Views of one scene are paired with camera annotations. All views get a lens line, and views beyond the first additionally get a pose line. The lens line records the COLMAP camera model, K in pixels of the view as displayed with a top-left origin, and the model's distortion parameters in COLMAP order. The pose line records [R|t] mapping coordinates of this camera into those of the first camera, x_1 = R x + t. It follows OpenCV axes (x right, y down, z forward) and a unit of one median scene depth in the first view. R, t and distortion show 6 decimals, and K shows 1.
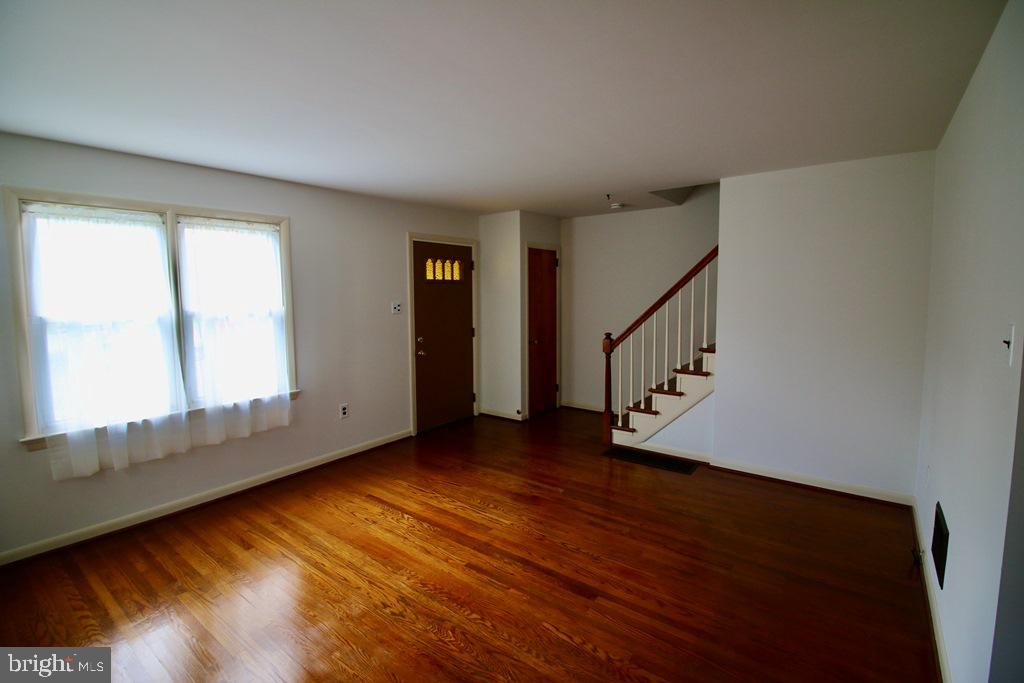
lens RADIAL K [[469.0, 0, 510.9], [0, 469.0, 330.0], [0, 0, 1]] dist [0.000124, -0.013296]
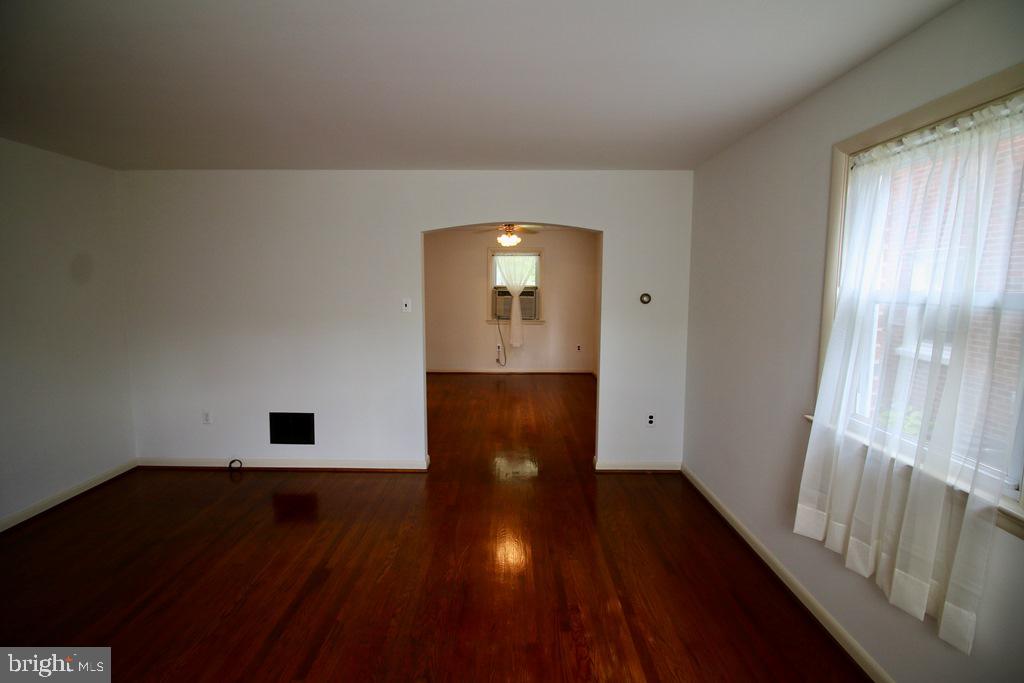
lens RADIAL K [[469.0, 0, 510.9], [0, 469.0, 330.0], [0, 0, 1]] dist [0.000124, -0.013296]
pose [[-0.602698, -0.069719, 0.794918, -0.588285], [0.066294, 0.988357, 0.136948, -0.062286], [-0.795211, 0.135237, -0.591059, 0.804929]]
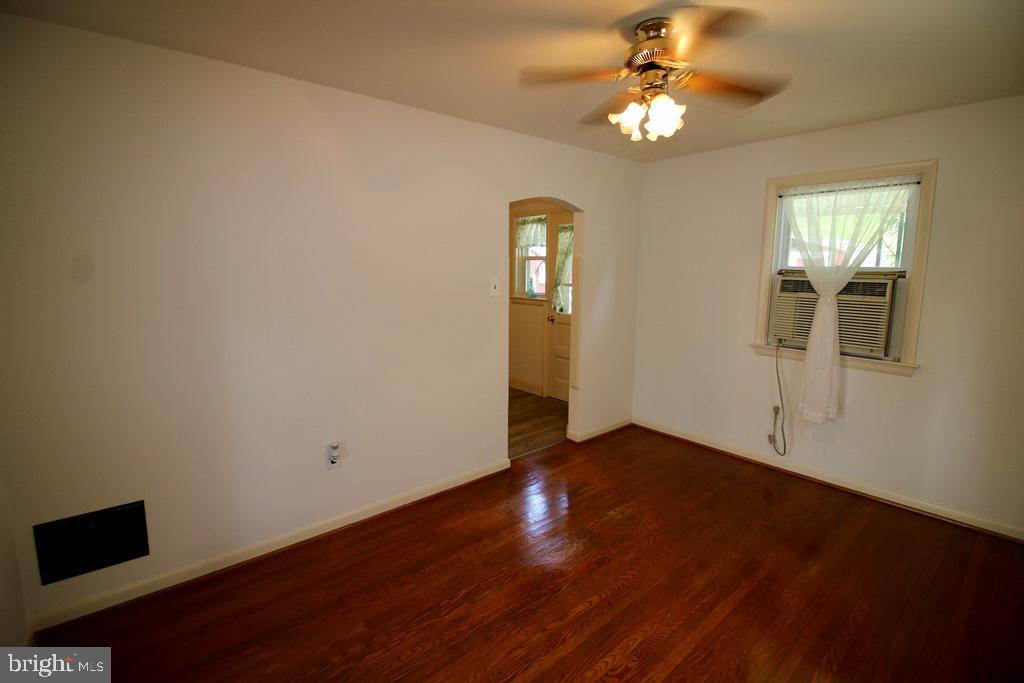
lens RADIAL K [[469.0, 0, 510.9], [0, 469.0, 330.0], [0, 0, 1]] dist [0.000124, -0.013296]
pose [[0.213738, -0.118807, 0.969640, 0.209410], [0.071601, 0.991813, 0.105741, 0.018258], [-0.974263, 0.046826, 0.220495, -0.184391]]
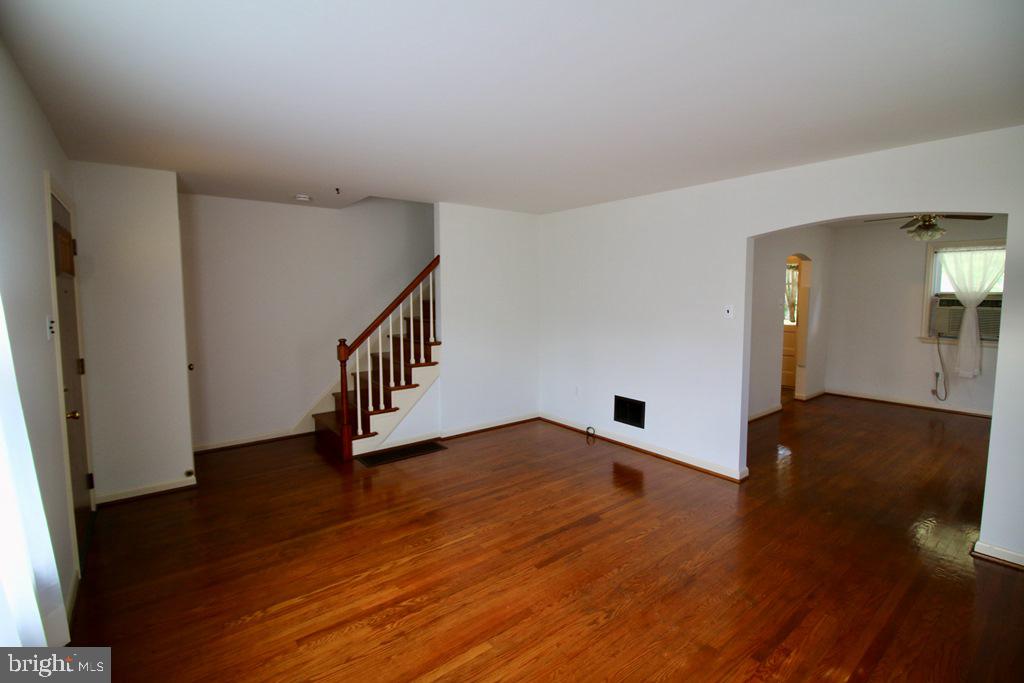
lens RADIAL K [[469.0, 0, 510.9], [0, 469.0, 330.0], [0, 0, 1]] dist [0.000124, -0.013296]
pose [[0.250157, -0.069192, 0.965730, -0.762320], [0.078760, 0.995592, 0.050930, -0.040707], [-0.964997, 0.063321, 0.254504, 0.568743]]
